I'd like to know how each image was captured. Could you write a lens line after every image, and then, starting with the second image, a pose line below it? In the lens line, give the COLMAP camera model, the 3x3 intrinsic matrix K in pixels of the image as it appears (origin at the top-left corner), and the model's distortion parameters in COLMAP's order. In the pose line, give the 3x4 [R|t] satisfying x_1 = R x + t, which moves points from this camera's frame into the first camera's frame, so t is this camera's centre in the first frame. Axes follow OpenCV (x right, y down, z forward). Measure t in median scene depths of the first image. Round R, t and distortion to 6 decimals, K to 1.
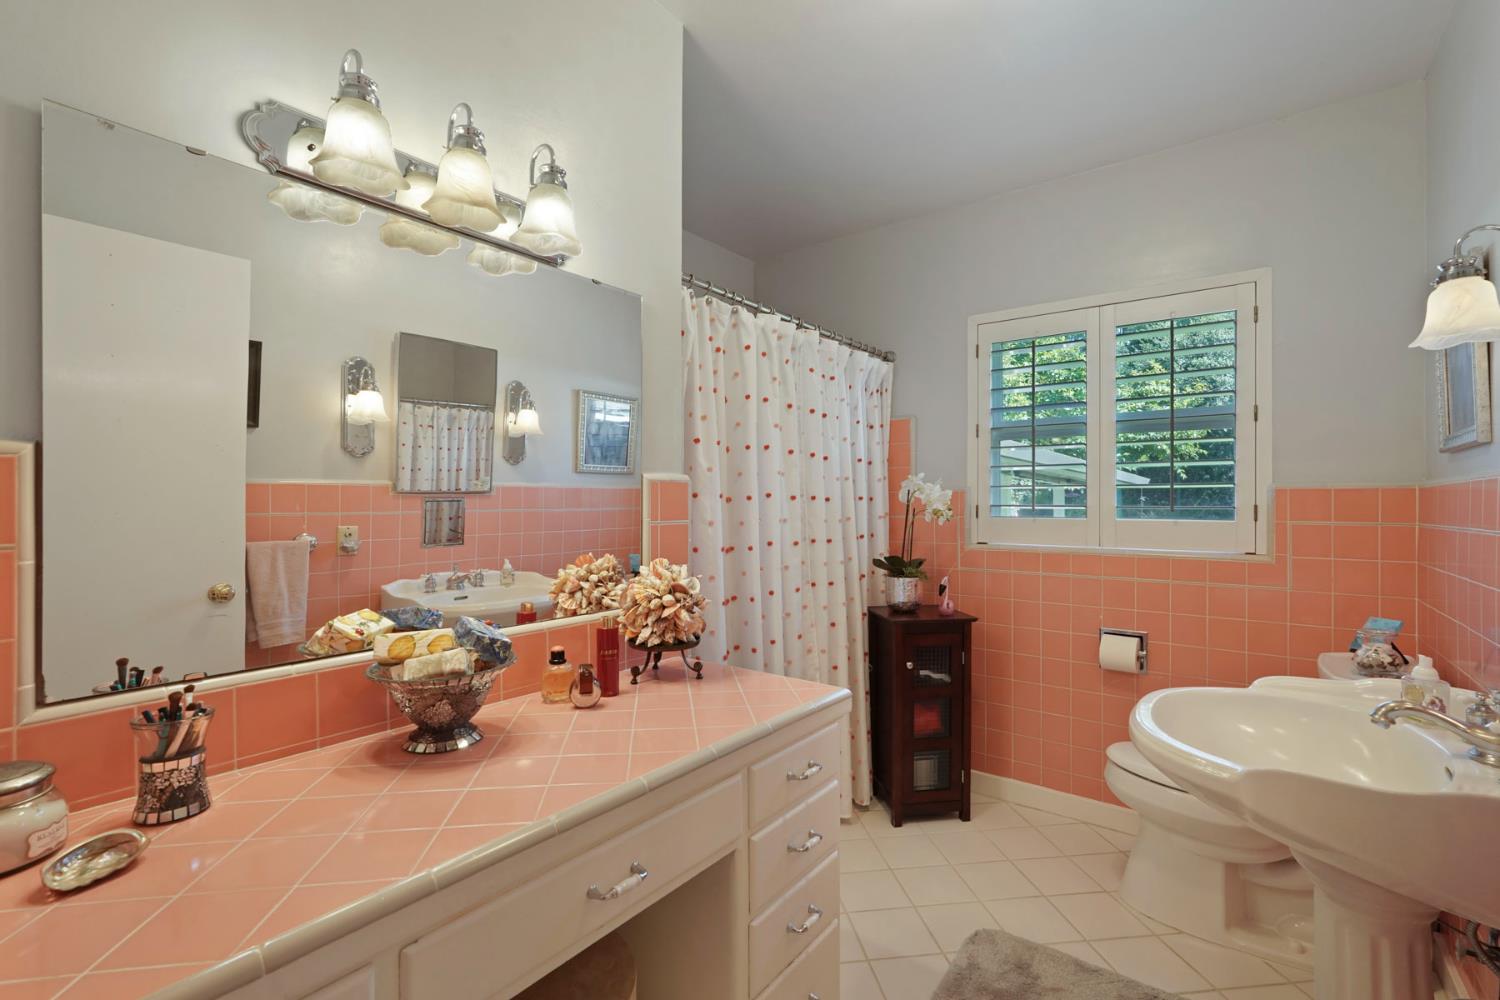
lens RADIAL K [[679.5, 0, 800.6], [0, 679.5, 501.3], [0, 0, 1]] dist [-0.012076, 0.006951]
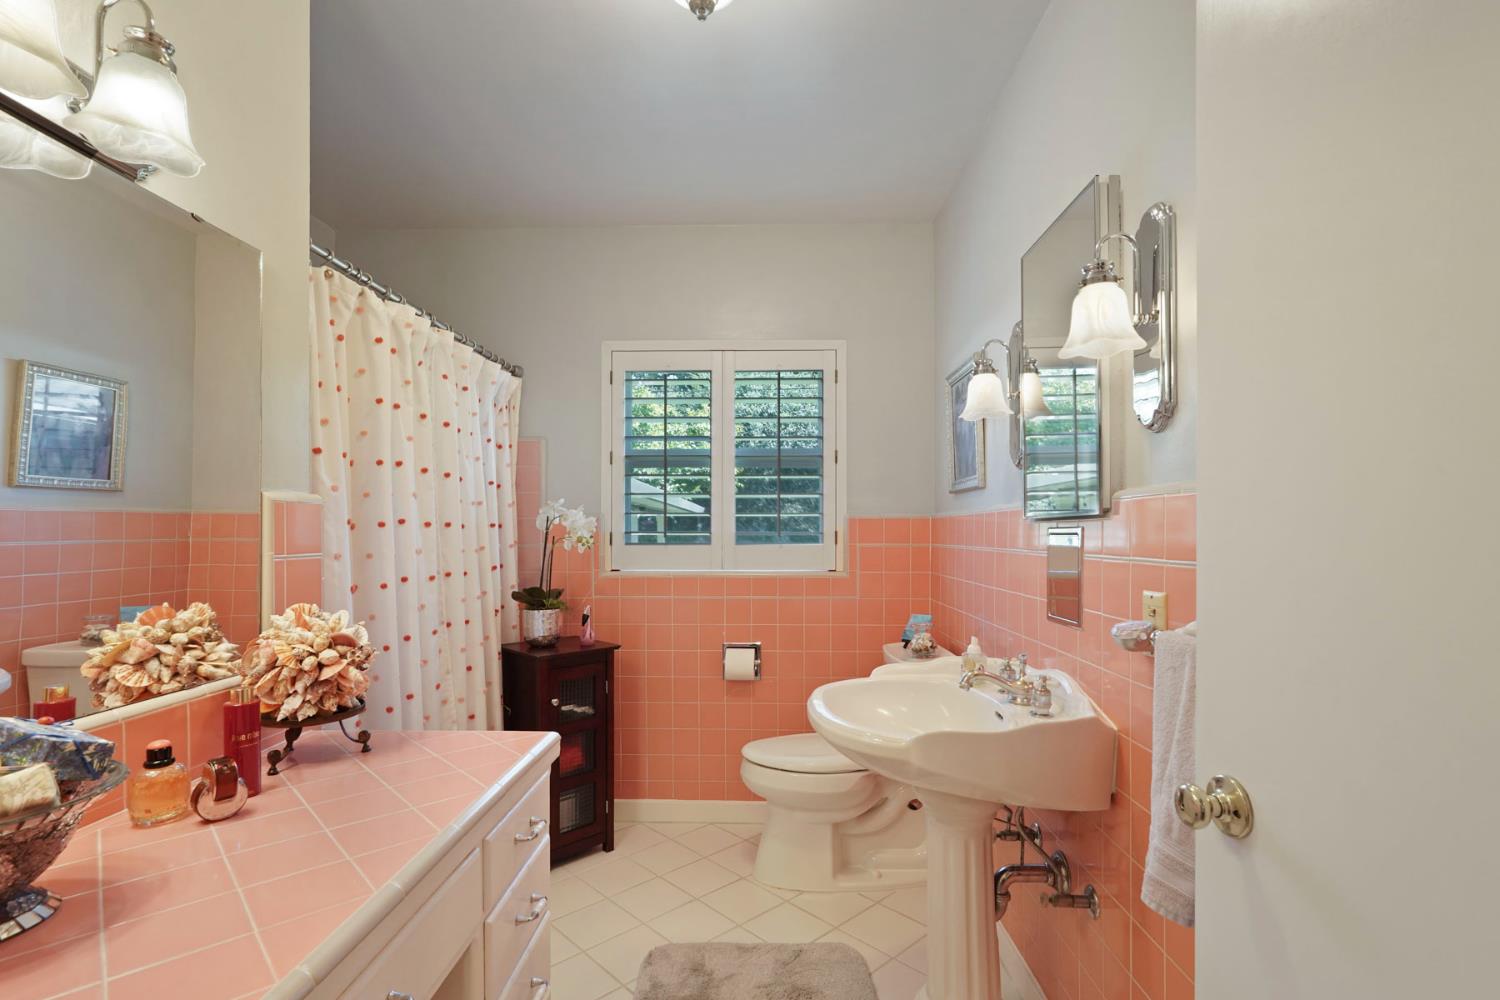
lens RADIAL K [[679.5, 0, 804.4], [0, 679.5, 529.9], [0, 0, 1]] dist [-0.012076, 0.006951]
pose [[0.810625, -0.003034, 0.585558, -0.136134], [0.002111, 0.999995, 0.002259, 0.000614], [-0.585562, -0.000595, 0.810627, 0.039784]]
